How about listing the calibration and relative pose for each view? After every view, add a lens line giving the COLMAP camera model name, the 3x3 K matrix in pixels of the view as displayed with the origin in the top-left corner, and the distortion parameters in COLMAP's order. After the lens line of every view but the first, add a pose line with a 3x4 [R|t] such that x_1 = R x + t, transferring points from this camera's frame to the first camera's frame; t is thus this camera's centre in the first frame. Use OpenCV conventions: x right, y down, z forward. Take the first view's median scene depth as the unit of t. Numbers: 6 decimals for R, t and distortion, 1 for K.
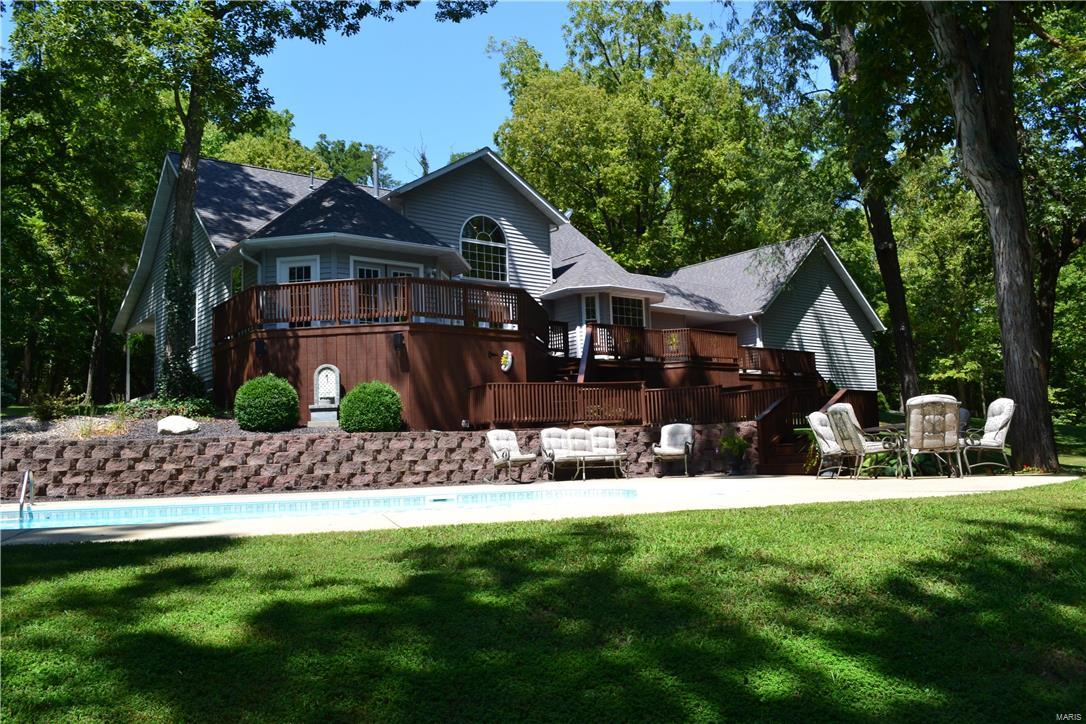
lens RADIAL K [[861.3, 0, 546.6], [0, 861.3, 364.3], [0, 0, 1]] dist [-0.090086, 0.018969]
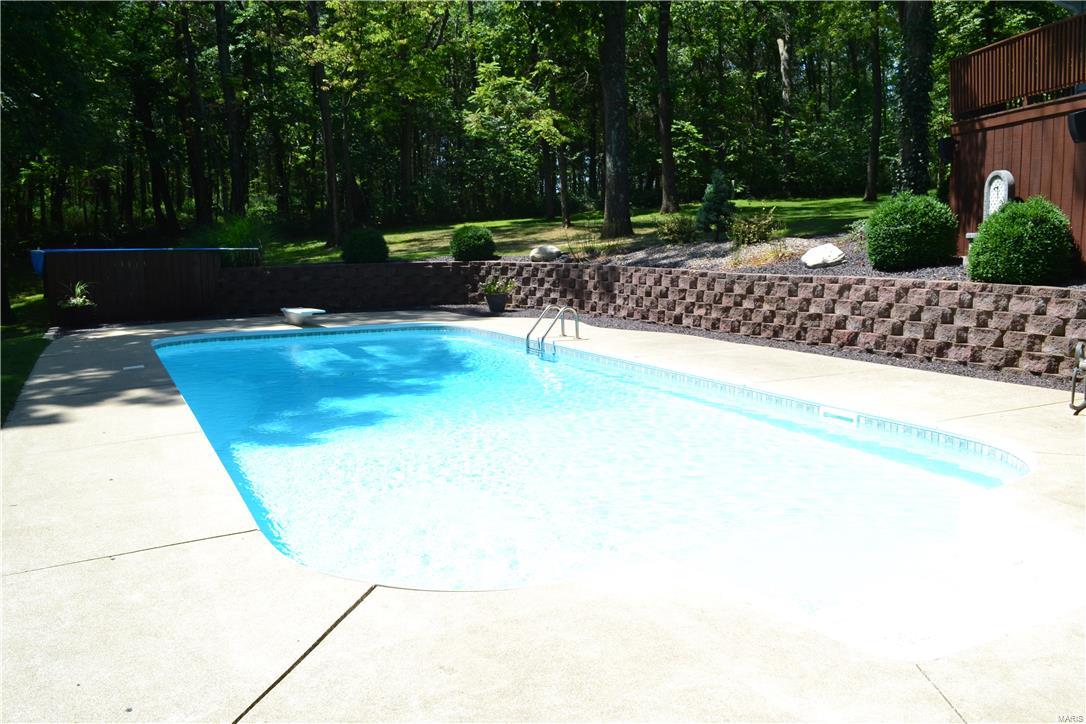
lens RADIAL K [[861.3, 0, 542.1], [0, 861.3, 364.0], [0, 0, 1]] dist [-0.090086, 0.018969]
pose [[0.168051, 0.177030, -0.969752, 0.336308], [0.104588, 0.974988, 0.196110, -0.017708], [0.980214, -0.134381, 0.145332, 0.544259]]
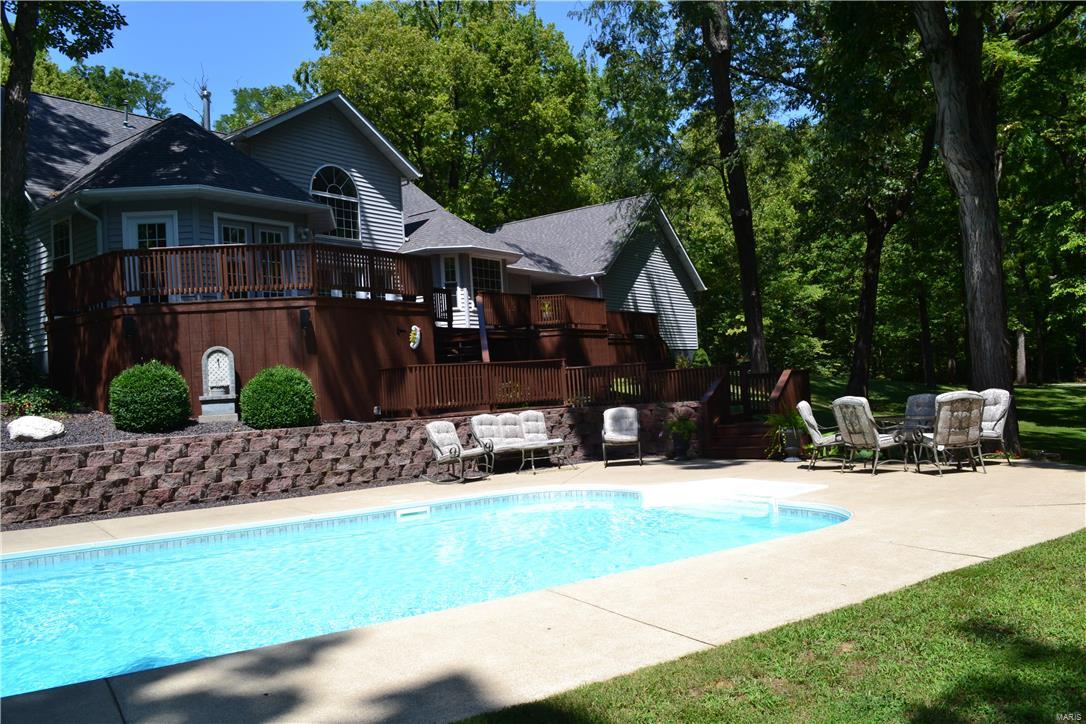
lens RADIAL K [[861.3, 0, 541.7], [0, 861.3, 360.9], [0, 0, 1]] dist [-0.090086, 0.018969]
pose [[0.962657, -0.014368, 0.270342, -0.177061], [-0.001523, 0.998287, 0.058480, -0.035087], [-0.270720, -0.056708, 0.960986, 0.113574]]
